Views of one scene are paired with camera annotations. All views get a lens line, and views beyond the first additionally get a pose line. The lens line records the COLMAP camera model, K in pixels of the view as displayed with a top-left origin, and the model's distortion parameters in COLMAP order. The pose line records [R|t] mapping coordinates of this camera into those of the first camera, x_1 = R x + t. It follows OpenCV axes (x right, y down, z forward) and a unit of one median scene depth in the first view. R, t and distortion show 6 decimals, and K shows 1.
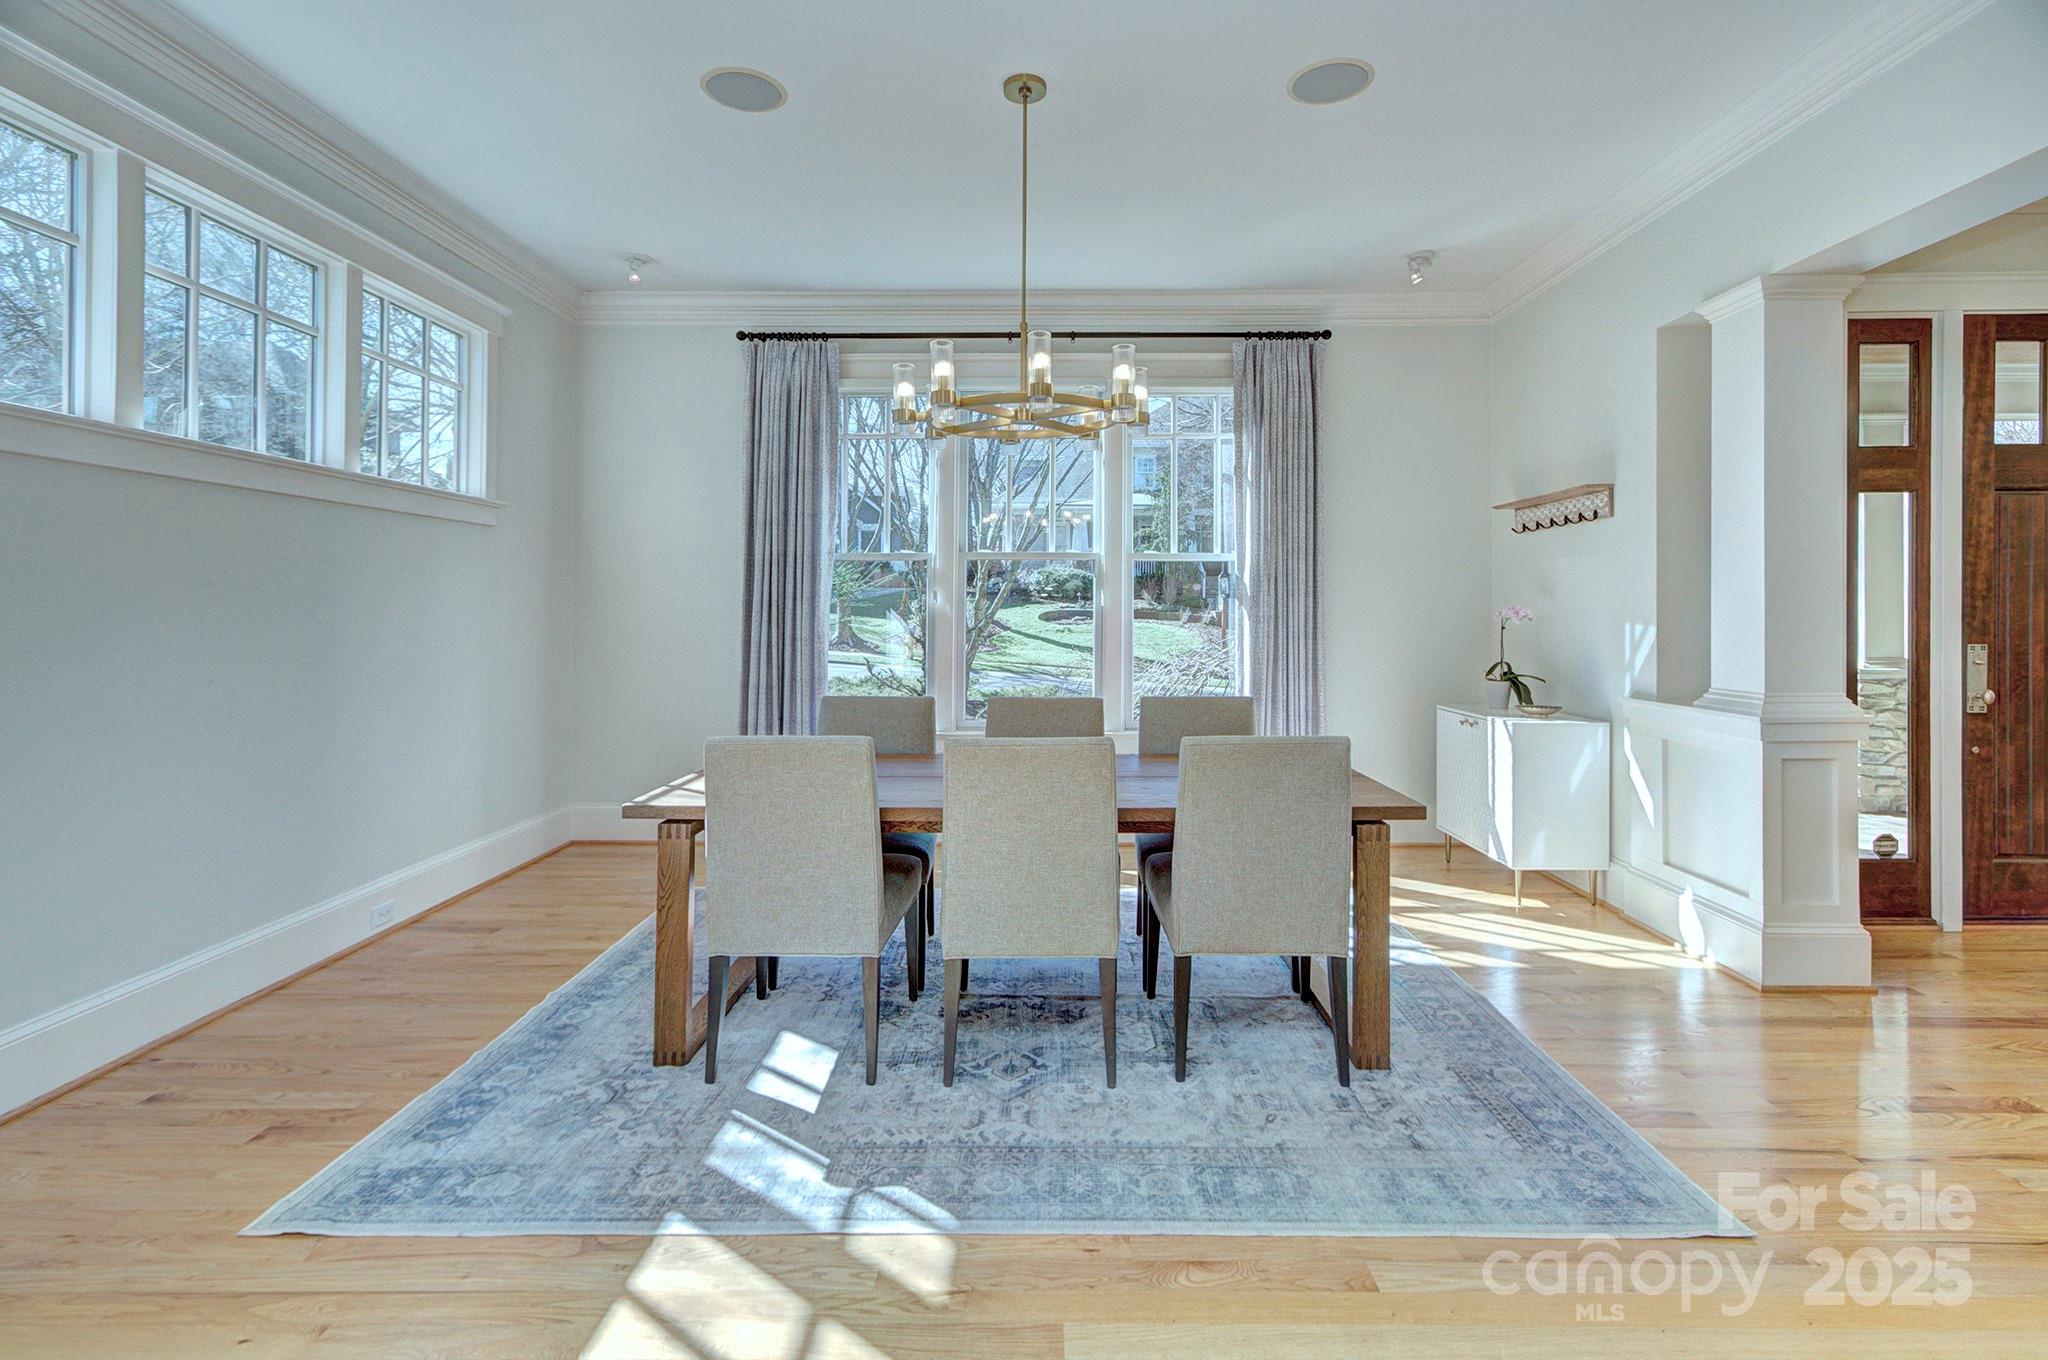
lens RADIAL K [[938.1, 0, 1038.1], [0, 938.1, 601.3], [0, 0, 1]] dist [-0.011840, 0.000053]
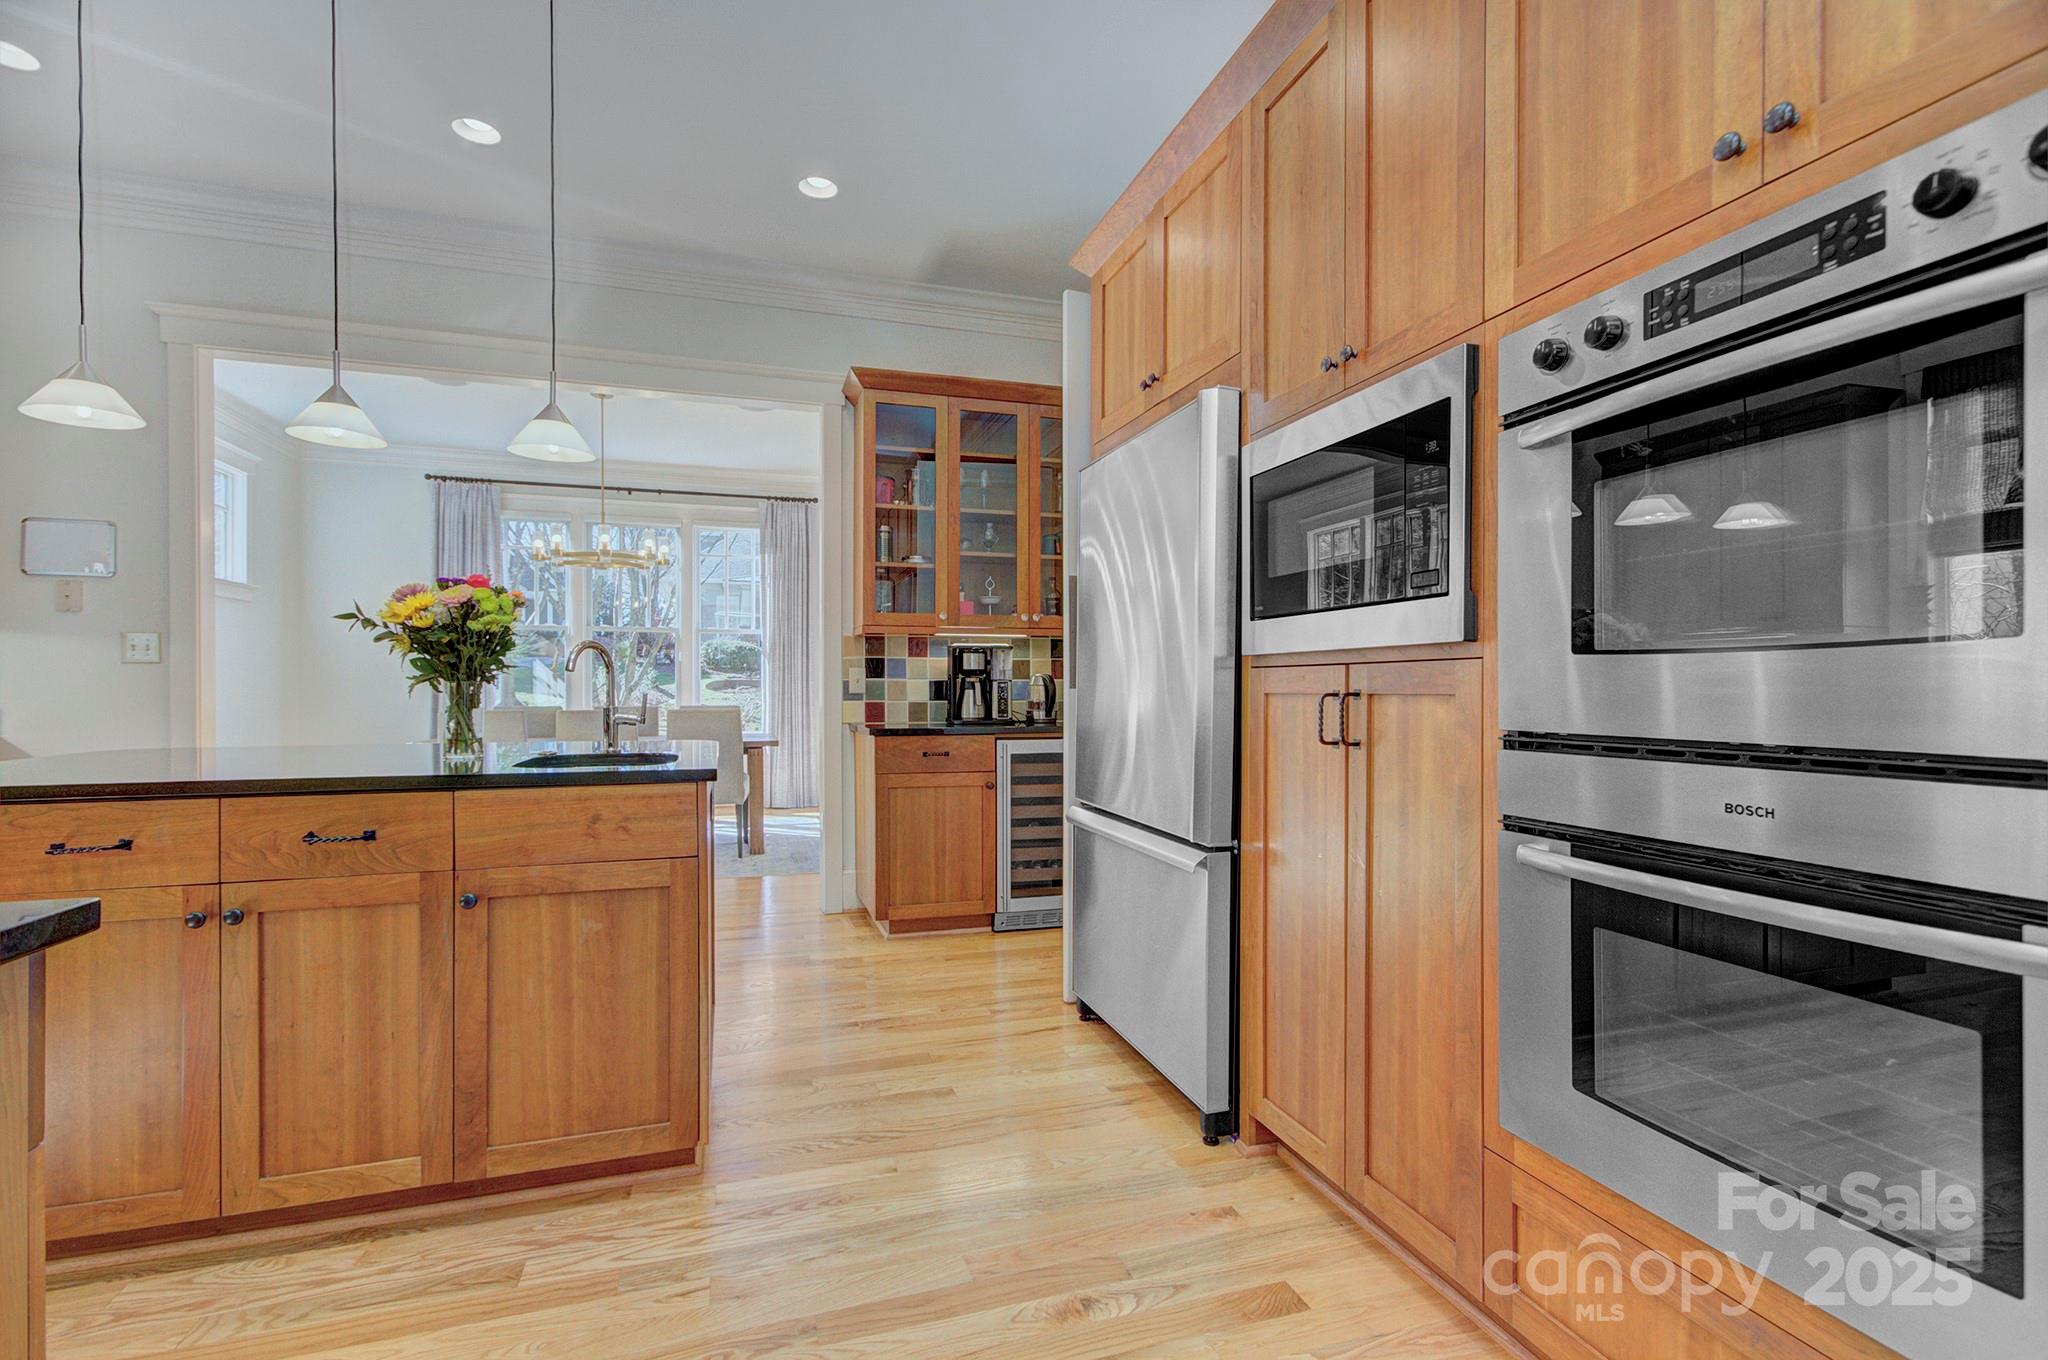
lens RADIAL K [[938.1, 0, 1026.9], [0, 938.1, 685.9], [0, 0, 1]] dist [-0.011840, 0.000053]
pose [[0.952992, -0.001901, 0.302990, 0.151121], [-0.000636, 0.999966, 0.008276, 0.042004], [-0.302995, -0.008080, 0.952958, -0.749354]]
